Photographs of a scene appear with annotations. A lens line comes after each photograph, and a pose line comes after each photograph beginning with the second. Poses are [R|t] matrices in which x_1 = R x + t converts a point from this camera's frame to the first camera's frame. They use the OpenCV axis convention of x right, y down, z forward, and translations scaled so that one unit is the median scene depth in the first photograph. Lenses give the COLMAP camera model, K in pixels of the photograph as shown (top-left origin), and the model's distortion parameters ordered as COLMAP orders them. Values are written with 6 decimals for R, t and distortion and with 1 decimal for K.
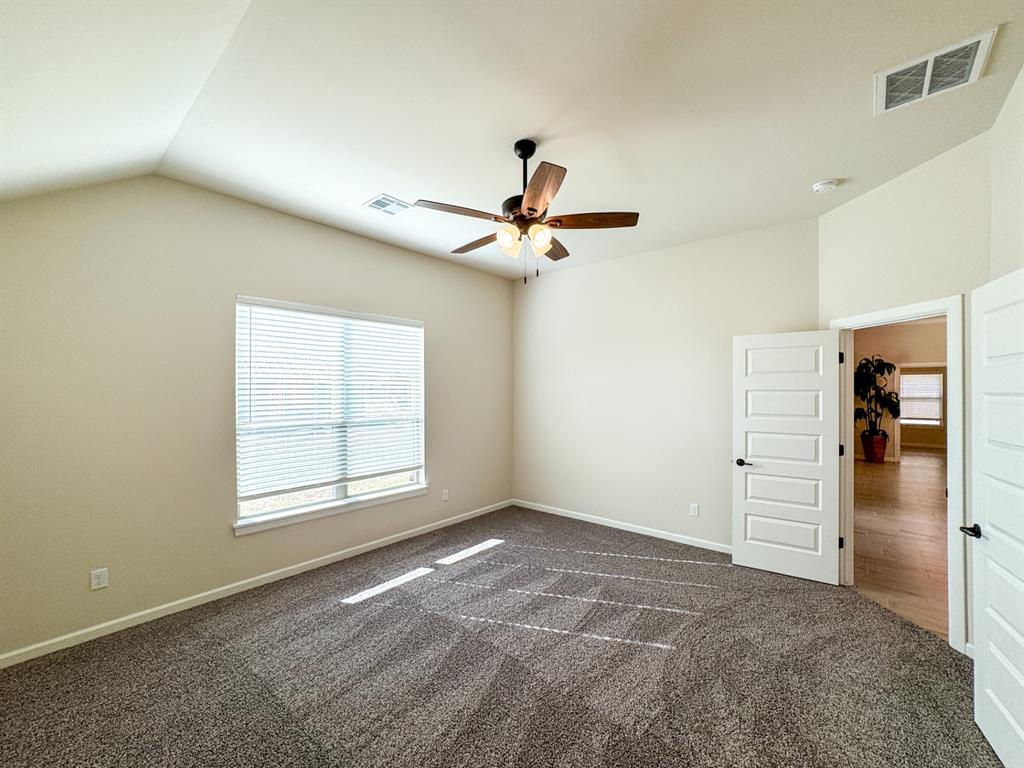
lens RADIAL K [[419.6, 0, 511.1], [0, 419.6, 383.8], [0, 0, 1]] dist [-0.020467, 0.005352]
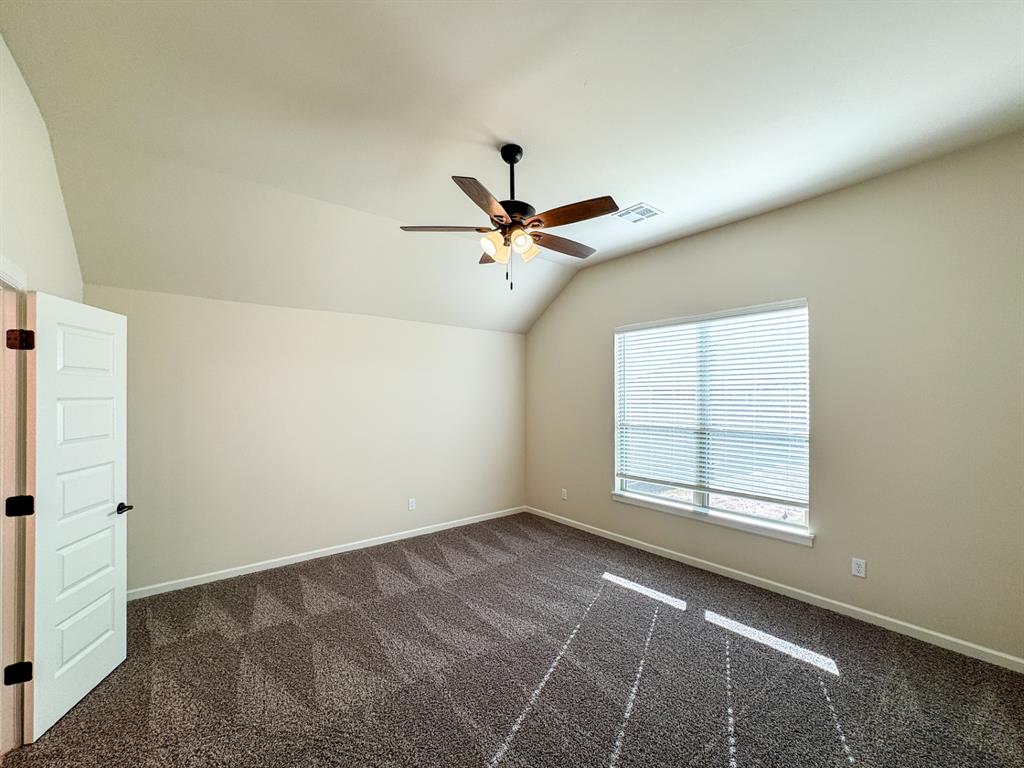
lens RADIAL K [[419.6, 0, 516.8], [0, 419.6, 391.8], [0, 0, 1]] dist [-0.020467, 0.005352]
pose [[-0.175871, -0.011135, -0.984350, 0.661818], [0.014867, 0.999792, -0.013966, 0.013048], [0.984301, -0.017090, -0.175669, 0.777759]]
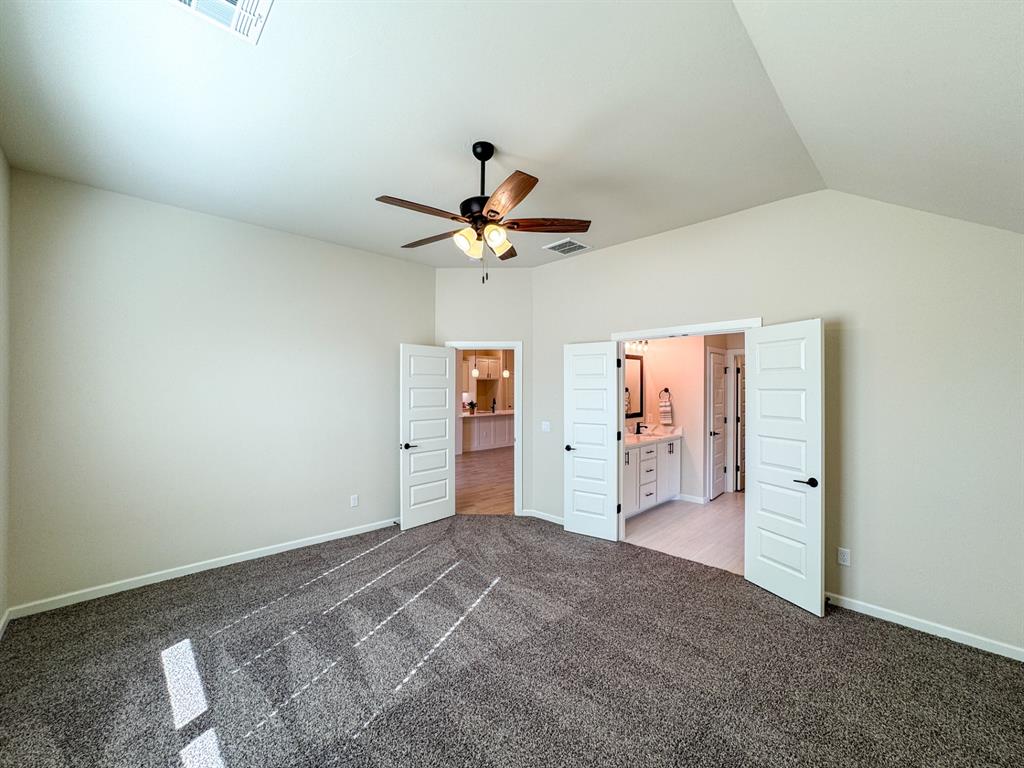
lens RADIAL K [[419.6, 0, 515.1], [0, 419.6, 386.7], [0, 0, 1]] dist [-0.020467, 0.005352]
pose [[0.087228, 0.003973, 0.996180, -0.630842], [-0.017845, 0.999838, -0.002425, 0.008813], [-0.996029, -0.017565, 0.087285, 0.548970]]
